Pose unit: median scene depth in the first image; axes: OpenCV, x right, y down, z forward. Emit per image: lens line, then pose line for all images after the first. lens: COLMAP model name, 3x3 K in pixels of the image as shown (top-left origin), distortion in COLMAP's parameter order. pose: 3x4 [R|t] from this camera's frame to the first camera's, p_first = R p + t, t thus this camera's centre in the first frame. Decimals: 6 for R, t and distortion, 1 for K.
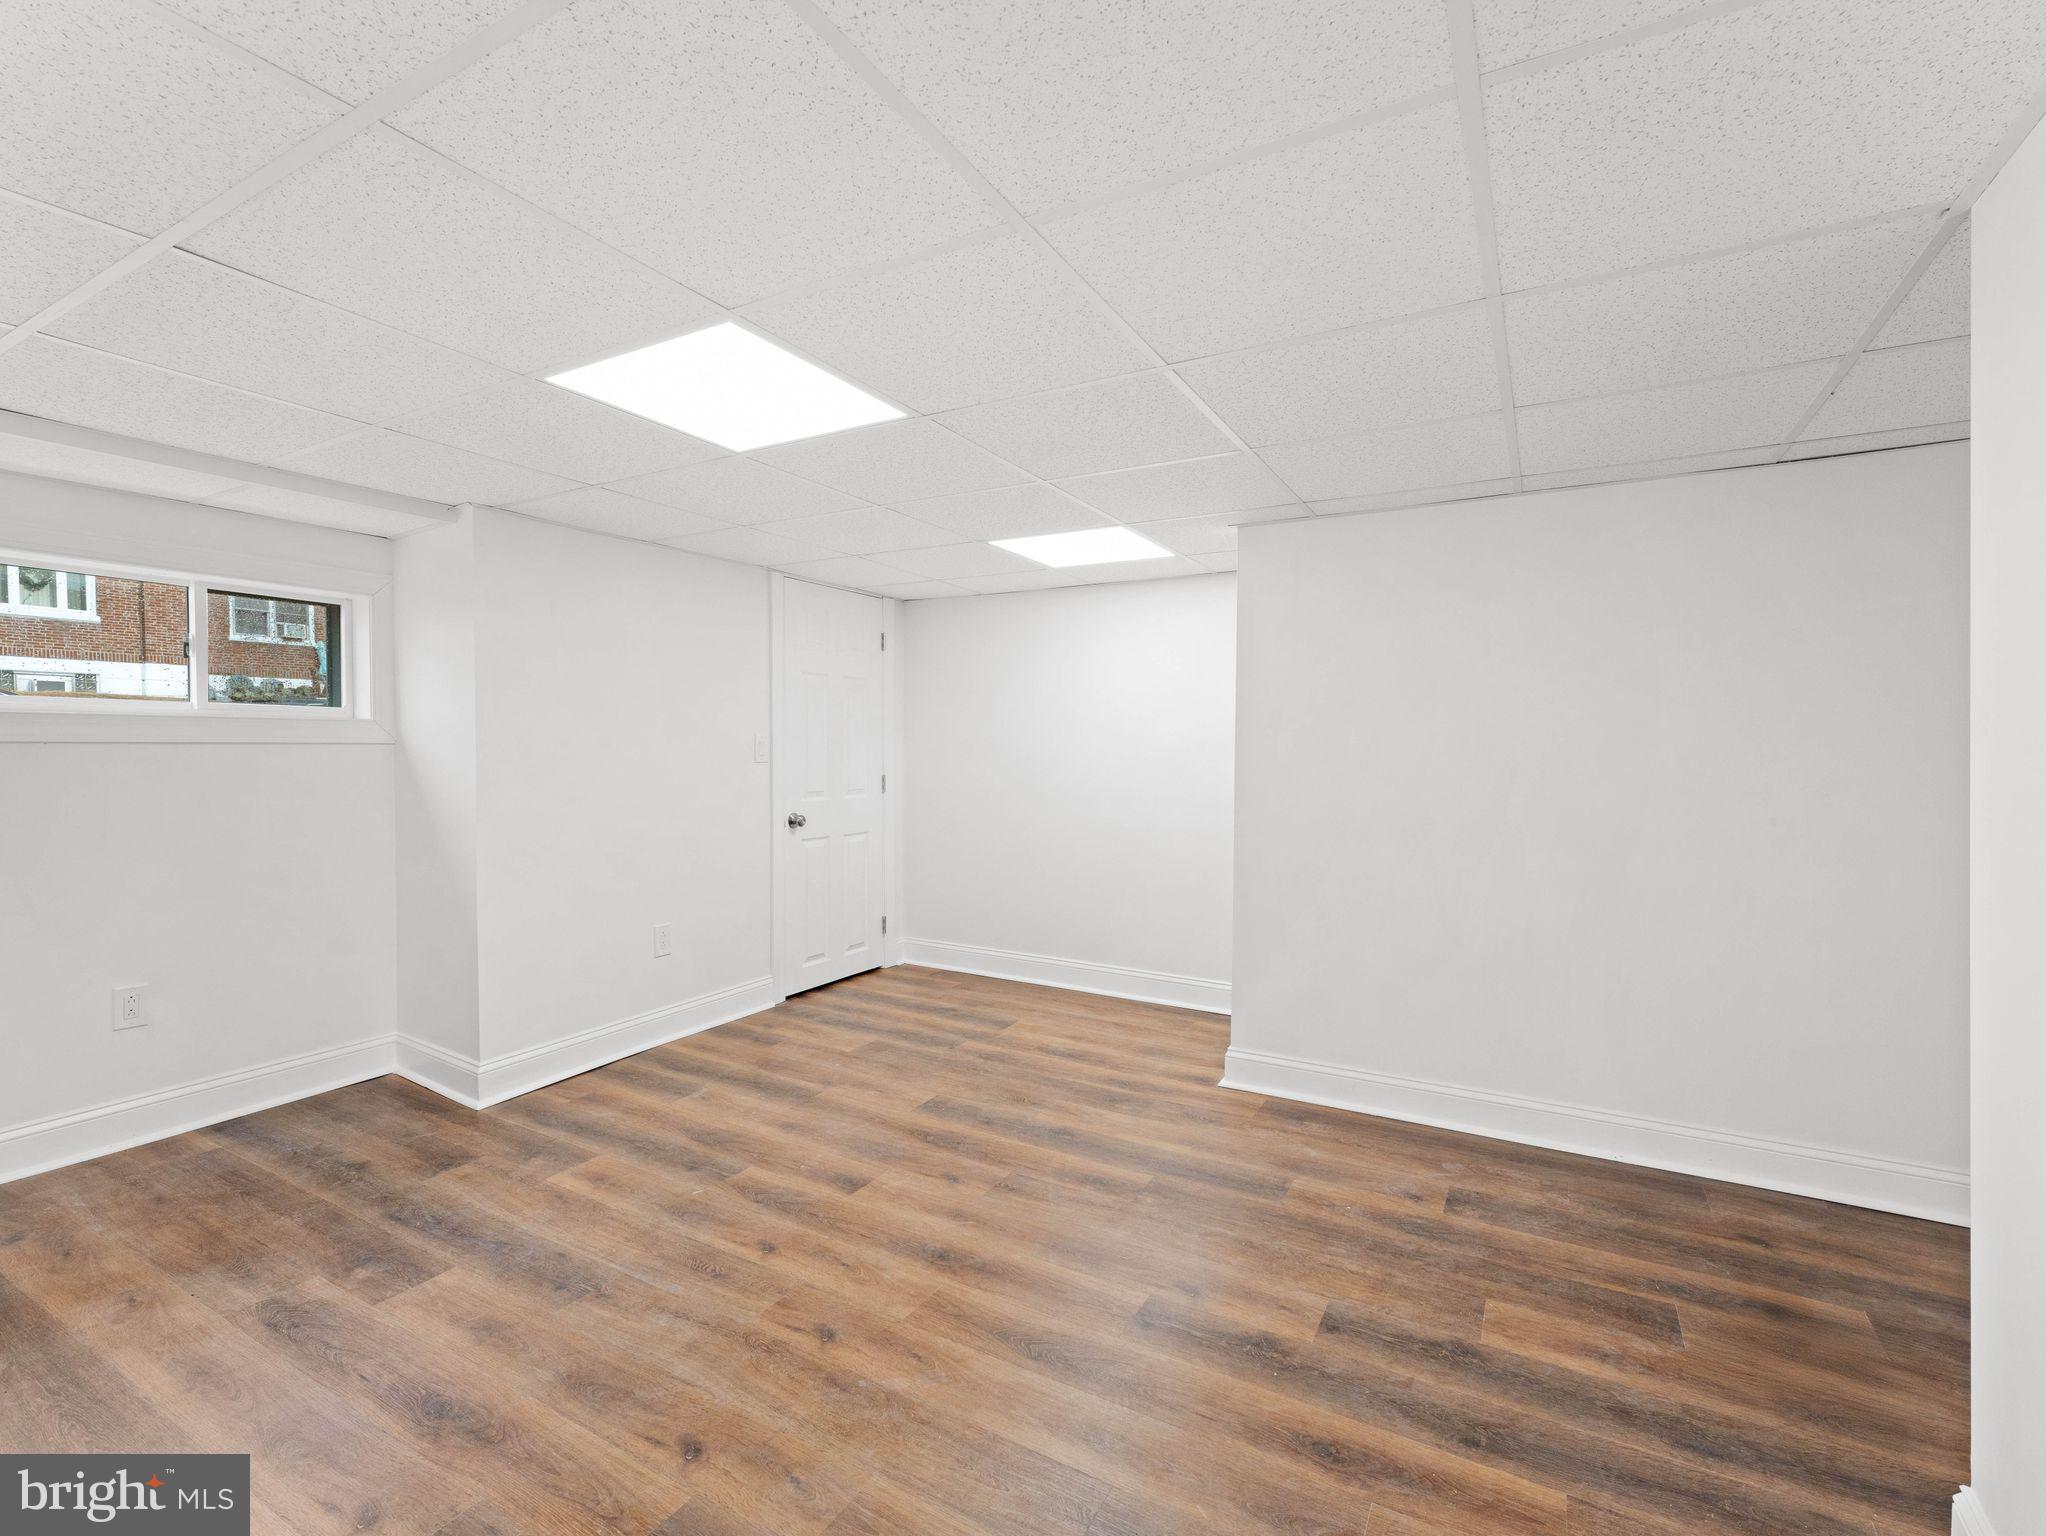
lens RADIAL K [[922.5, 0, 1023.9], [0, 922.5, 759.9], [0, 0, 1]] dist [0.001502, -0.000287]
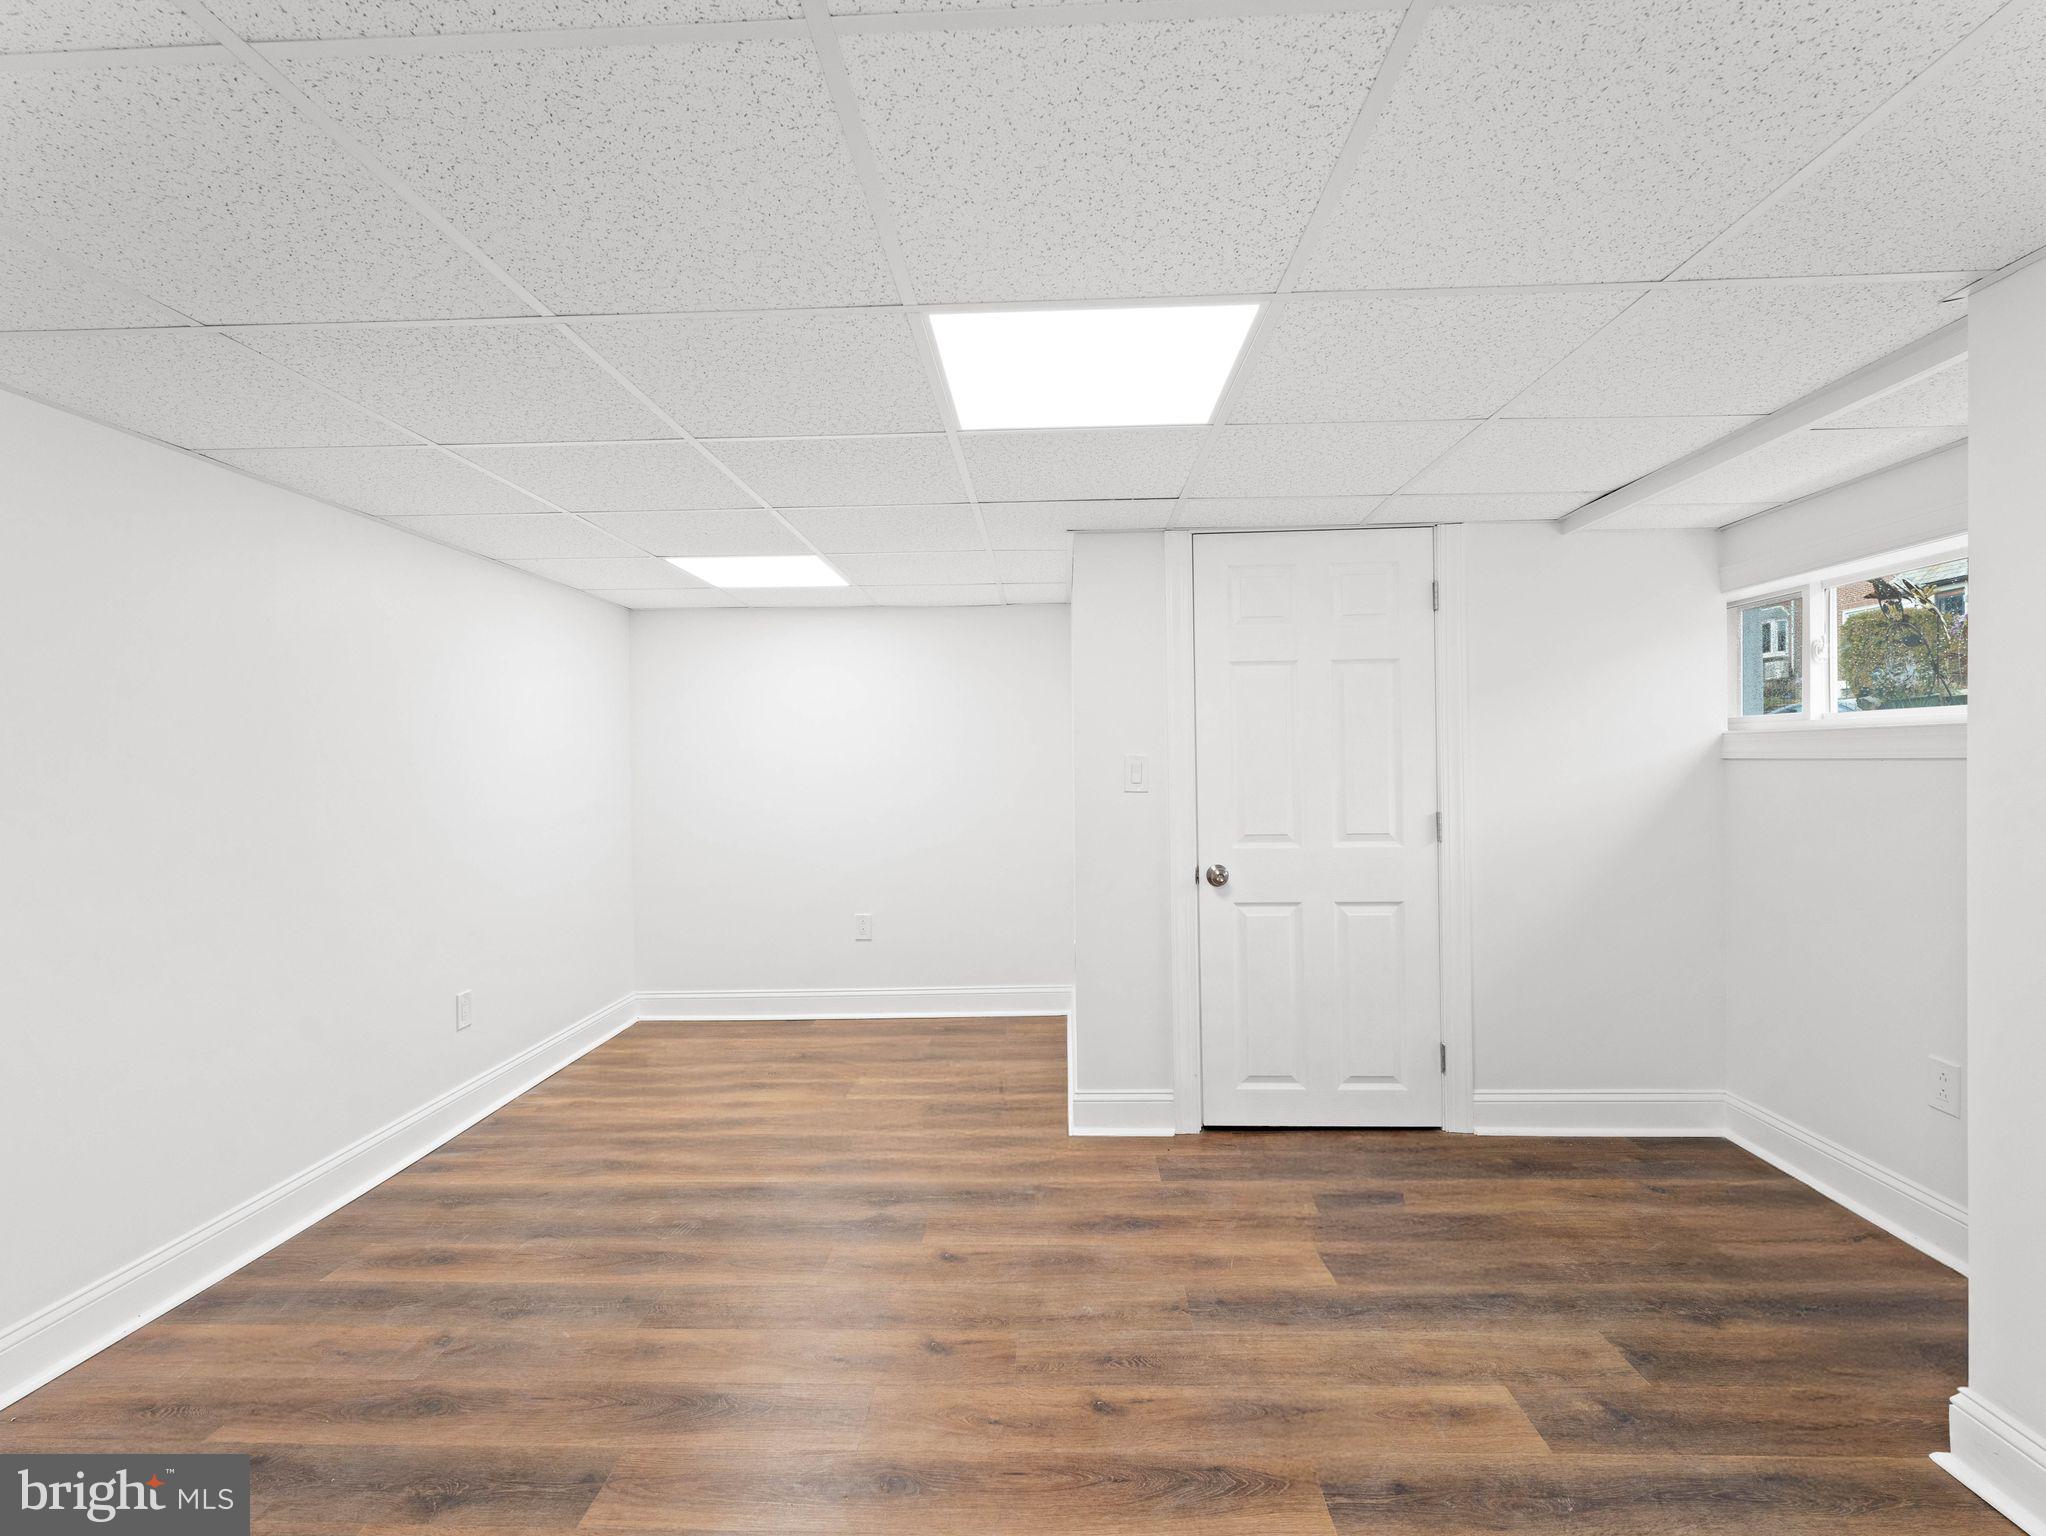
lens RADIAL K [[922.5, 0, 1025.4], [0, 922.5, 764.0], [0, 0, 1]] dist [0.001502, -0.000287]
pose [[-0.883079, 0.008763, -0.469143, 0.148027], [-0.000786, 0.999797, 0.020155, -0.038007], [0.469225, 0.018167, -0.882892, 1.656289]]
